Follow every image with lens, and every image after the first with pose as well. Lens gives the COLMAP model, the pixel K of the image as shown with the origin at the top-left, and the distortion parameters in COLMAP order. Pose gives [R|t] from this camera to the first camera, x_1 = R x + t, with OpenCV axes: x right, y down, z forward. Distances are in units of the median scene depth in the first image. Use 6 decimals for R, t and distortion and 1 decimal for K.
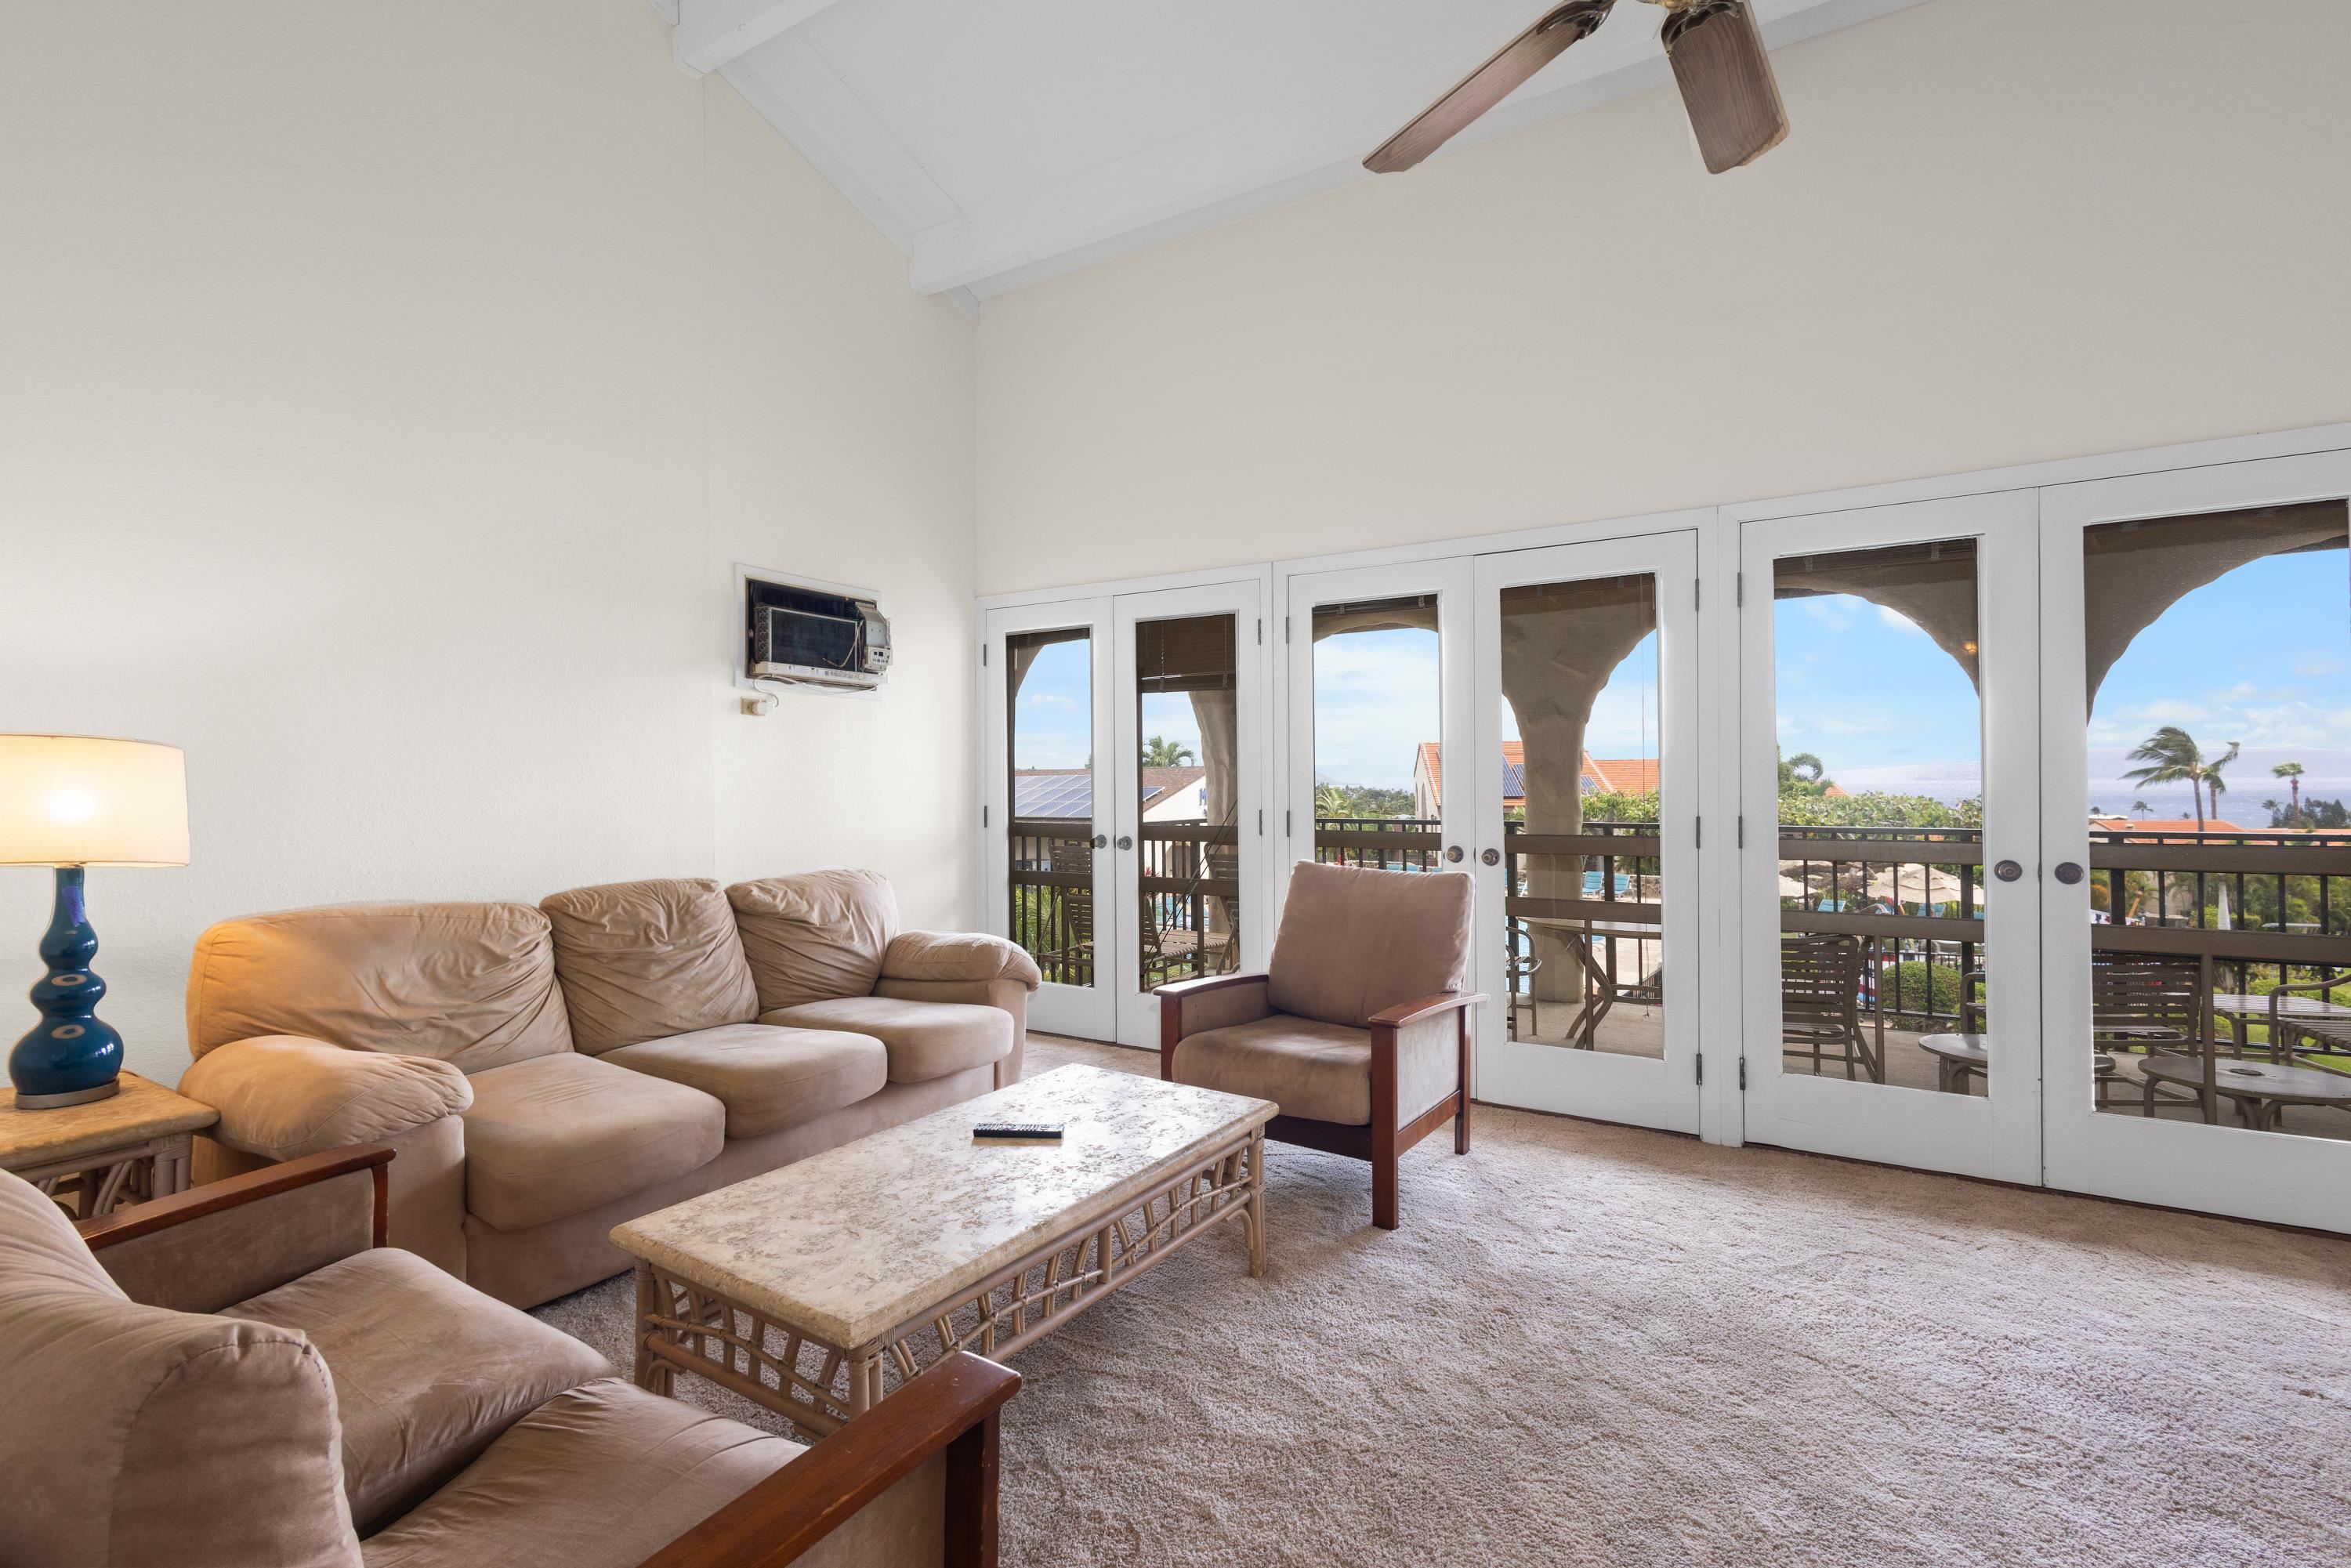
lens RADIAL K [[1078.7, 0, 1180.6], [0, 1078.7, 774.5], [0, 0, 1]] dist [0.007829, -0.003794]
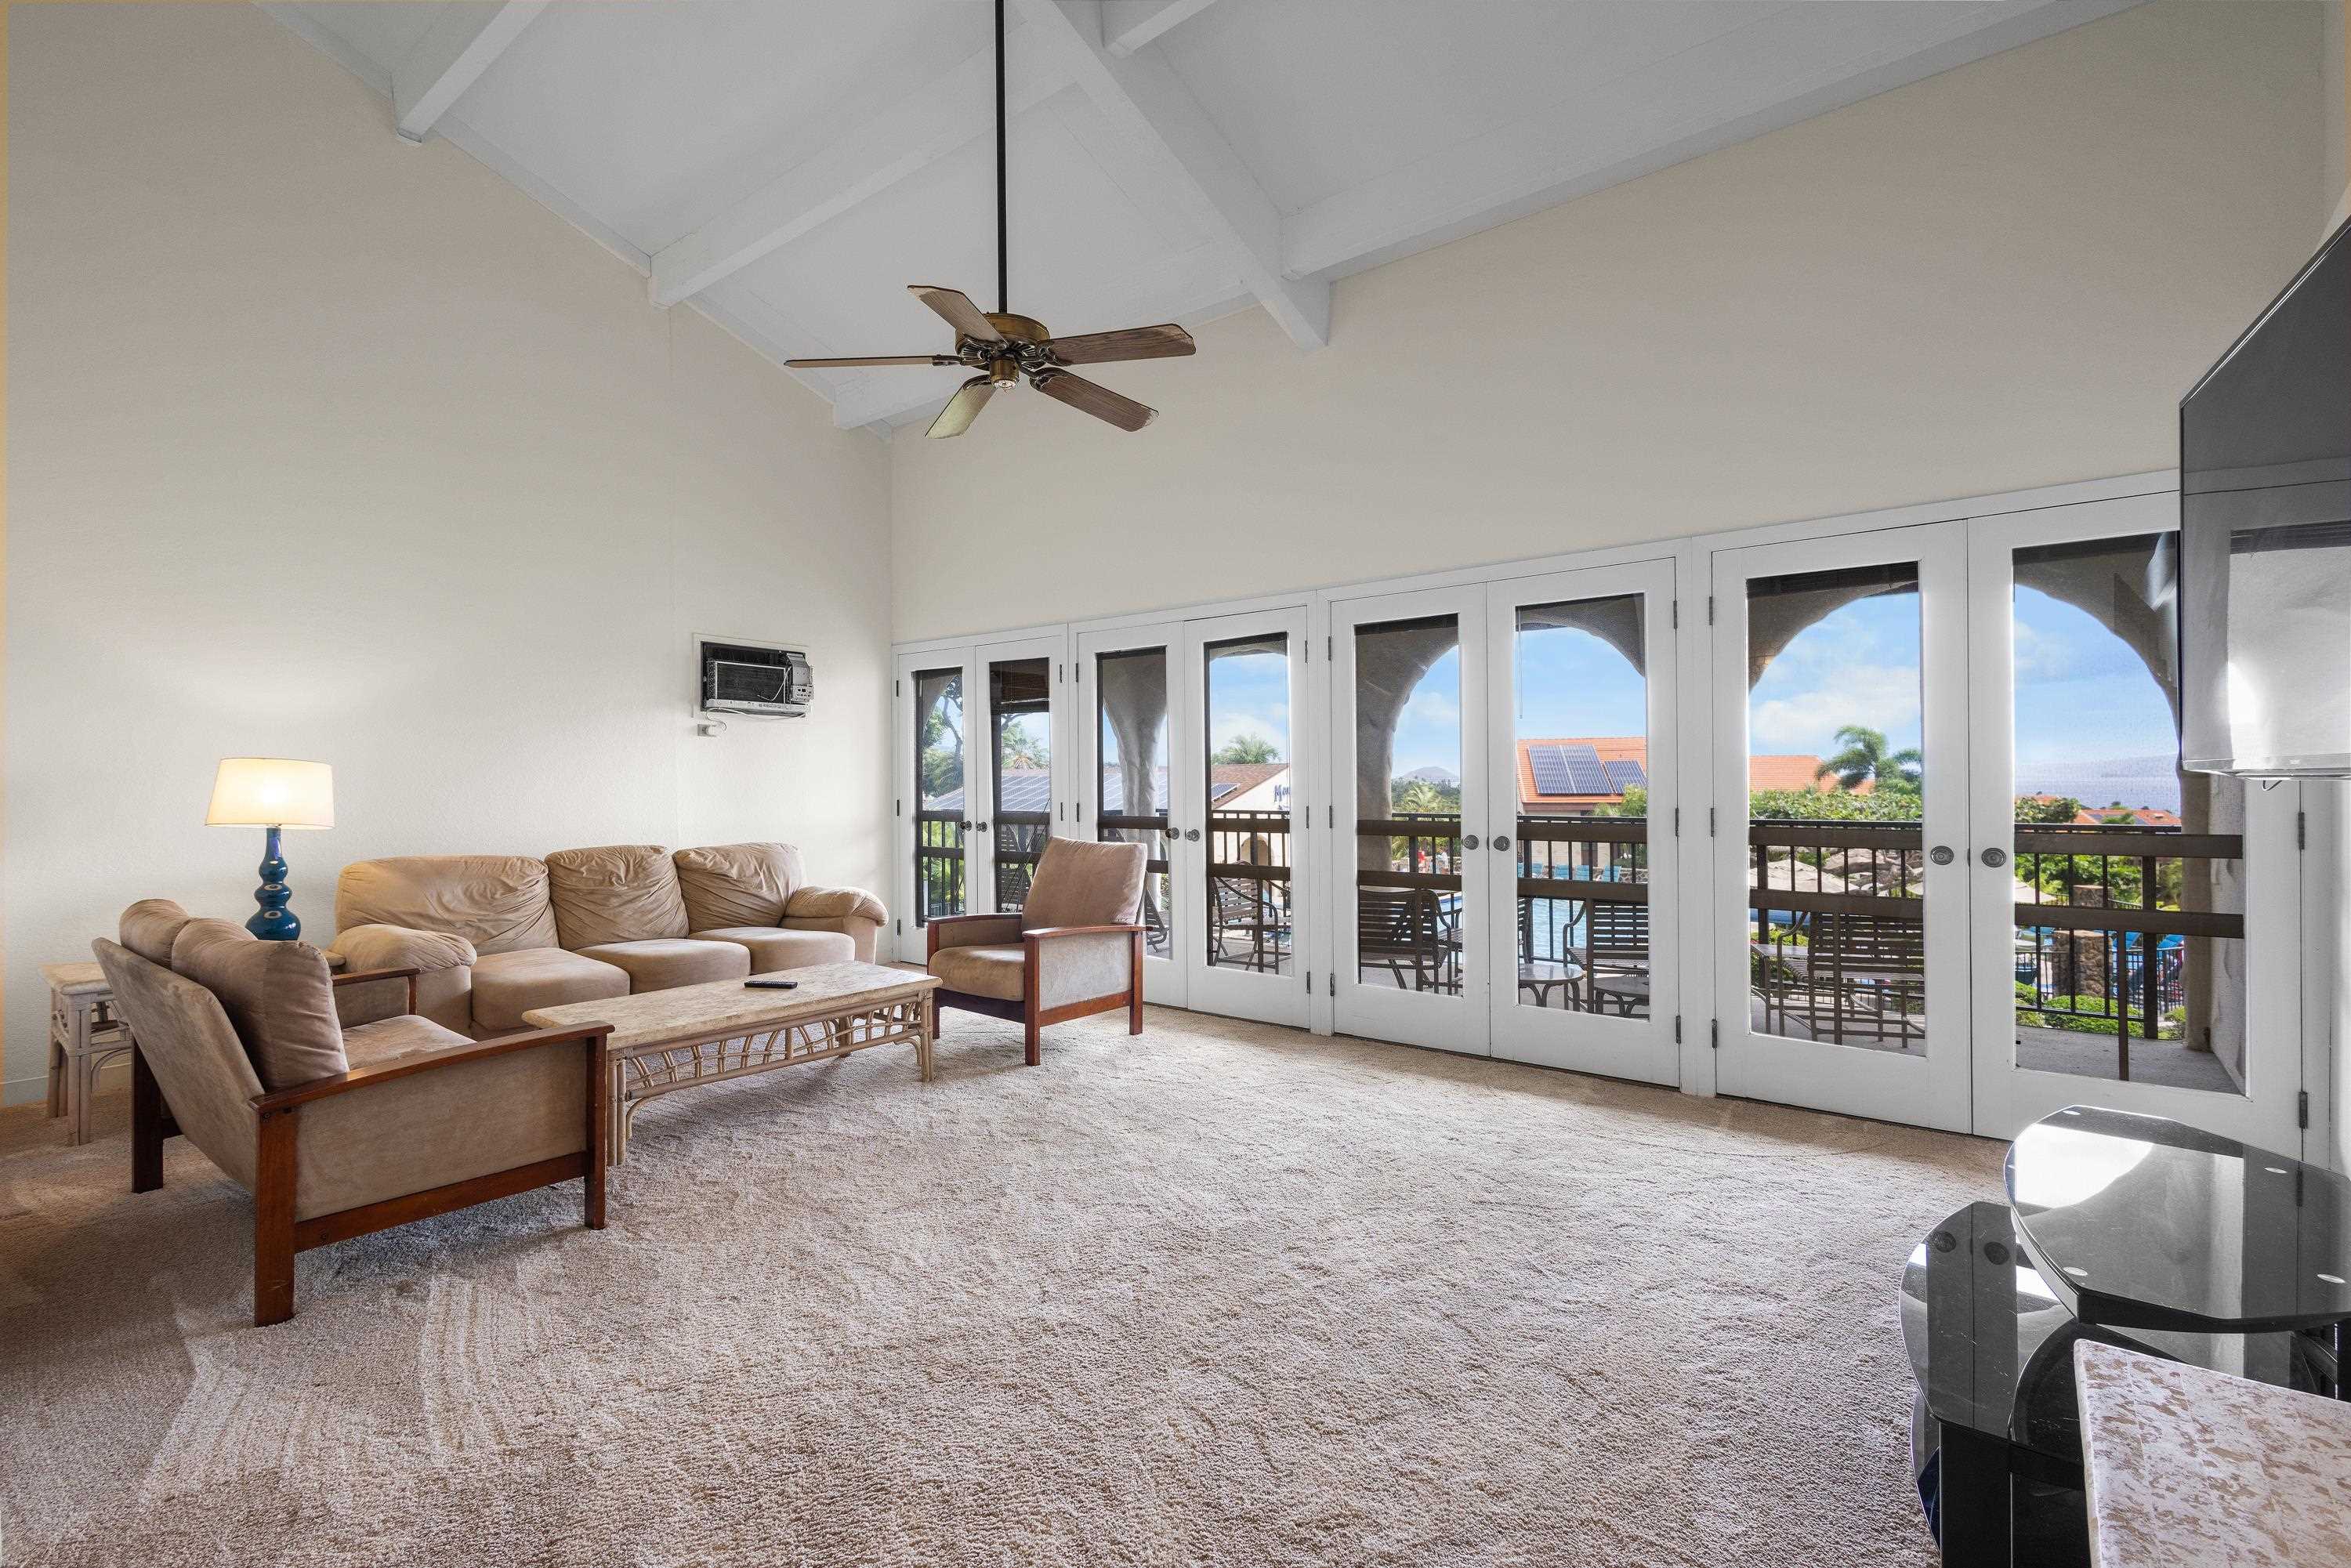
lens RADIAL K [[1078.7, 0, 1185.6], [0, 1078.7, 780.8], [0, 0, 1]] dist [0.007829, -0.003794]
pose [[0.993618, -0.000696, -0.112799, 0.511687], [0.001679, 0.999961, 0.008624, -0.007055], [0.112788, -0.008758, 0.993580, -0.463566]]
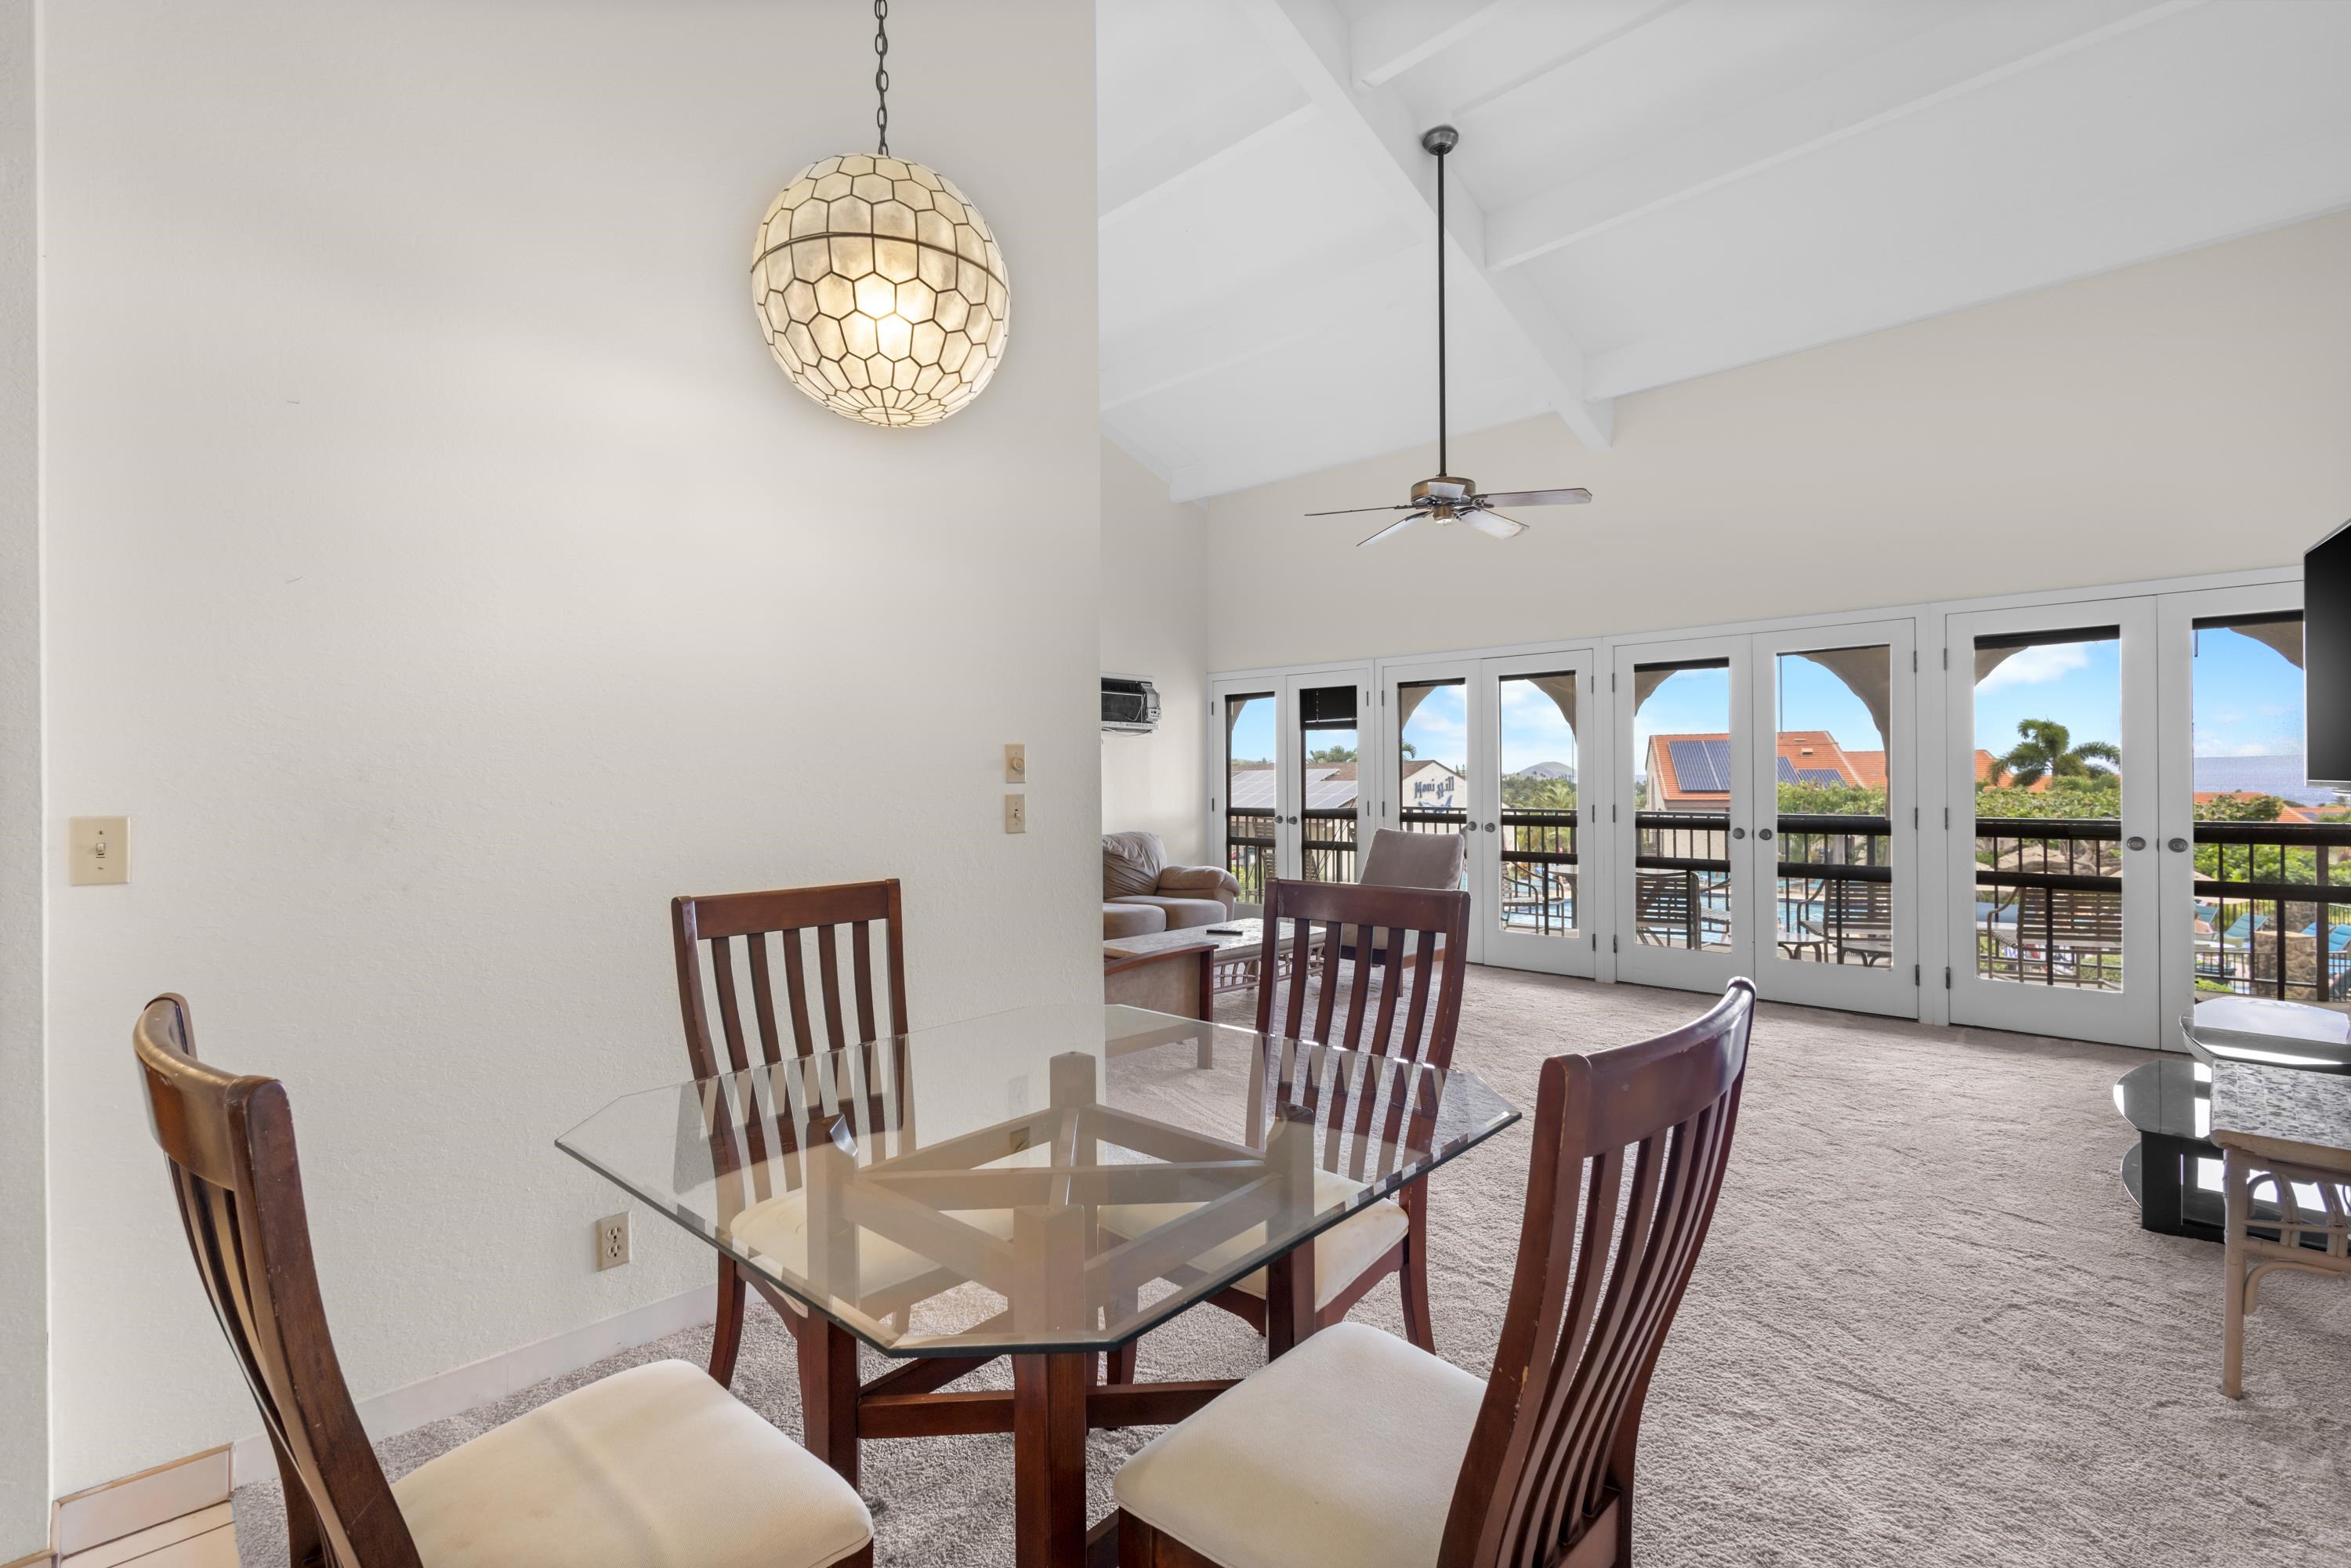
lens RADIAL K [[1078.7, 0, 1168.8], [0, 1078.7, 776.9], [0, 0, 1]] dist [0.007829, -0.003794]
pose [[0.974295, -0.001204, -0.225275, 0.202094], [0.003393, 0.999951, 0.009326, -0.030071], [0.225252, -0.009851, 0.974251, -1.013593]]
